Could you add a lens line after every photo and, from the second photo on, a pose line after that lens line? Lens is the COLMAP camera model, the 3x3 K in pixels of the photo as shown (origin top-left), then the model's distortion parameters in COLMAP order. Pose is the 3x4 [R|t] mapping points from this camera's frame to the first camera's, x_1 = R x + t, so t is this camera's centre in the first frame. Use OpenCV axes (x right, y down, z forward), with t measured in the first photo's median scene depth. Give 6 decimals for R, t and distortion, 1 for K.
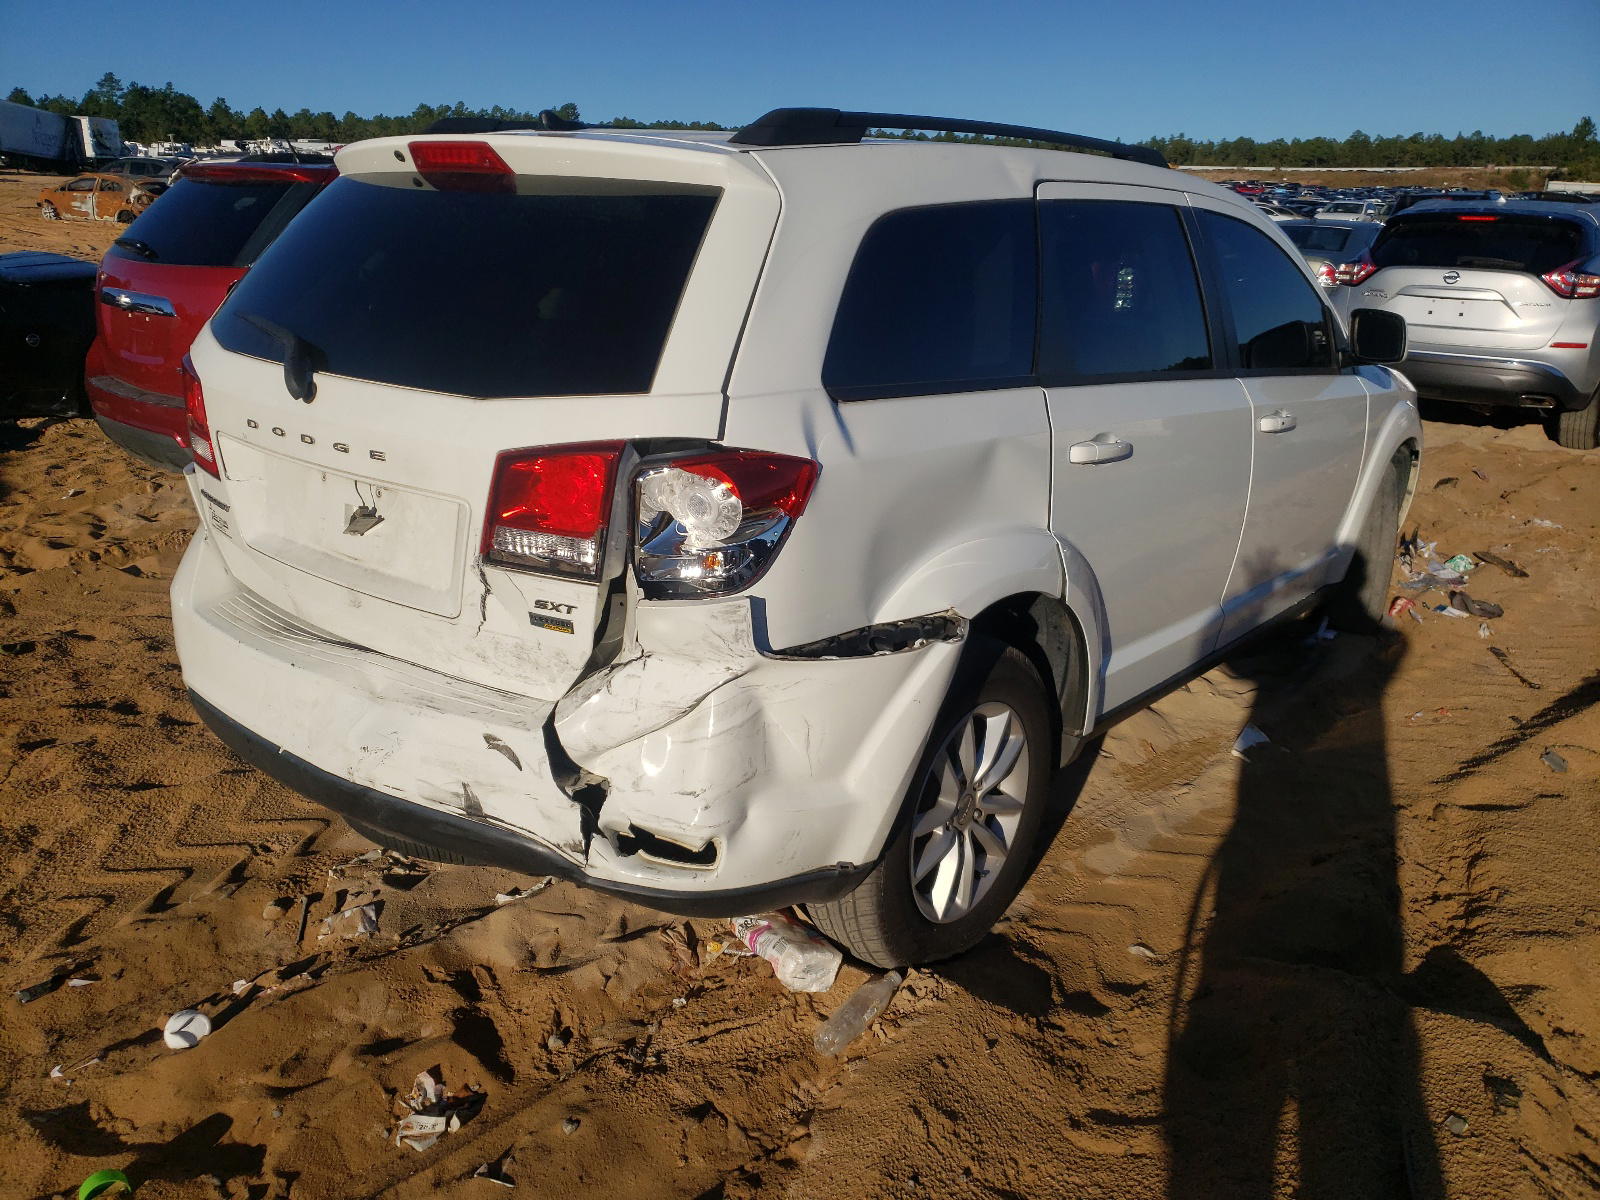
lens RADIAL K [[1210.5, 0, 799.8], [0, 1210.5, 609.4], [0, 0, 1]] dist [0.013887, 0.008552]
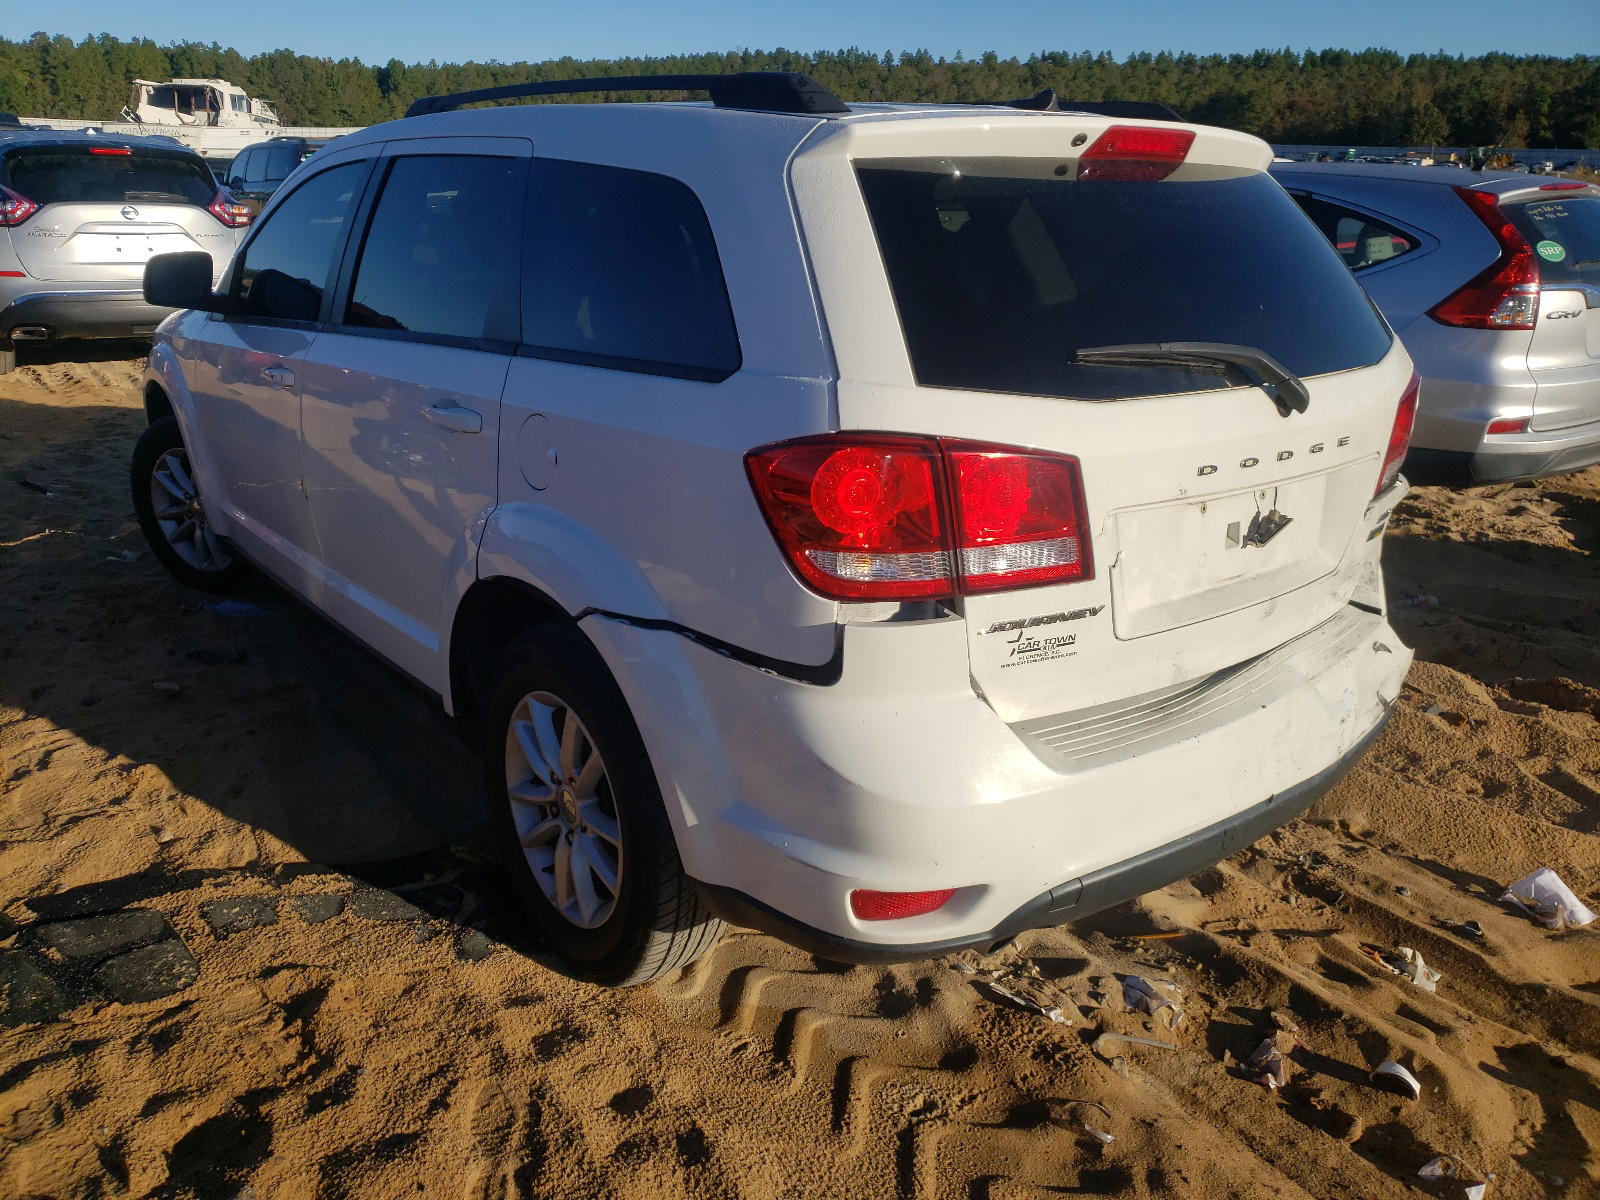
lens RADIAL K [[1210.5, 0, 803.2], [0, 1210.5, 589.2], [0, 0, 1]] dist [0.013887, 0.008552]
pose [[0.204909, -0.336811, 0.919005, -1.340494], [0.290760, 0.917490, 0.271425, -0.396296], [-0.934597, 0.211593, 0.285932, 1.070594]]
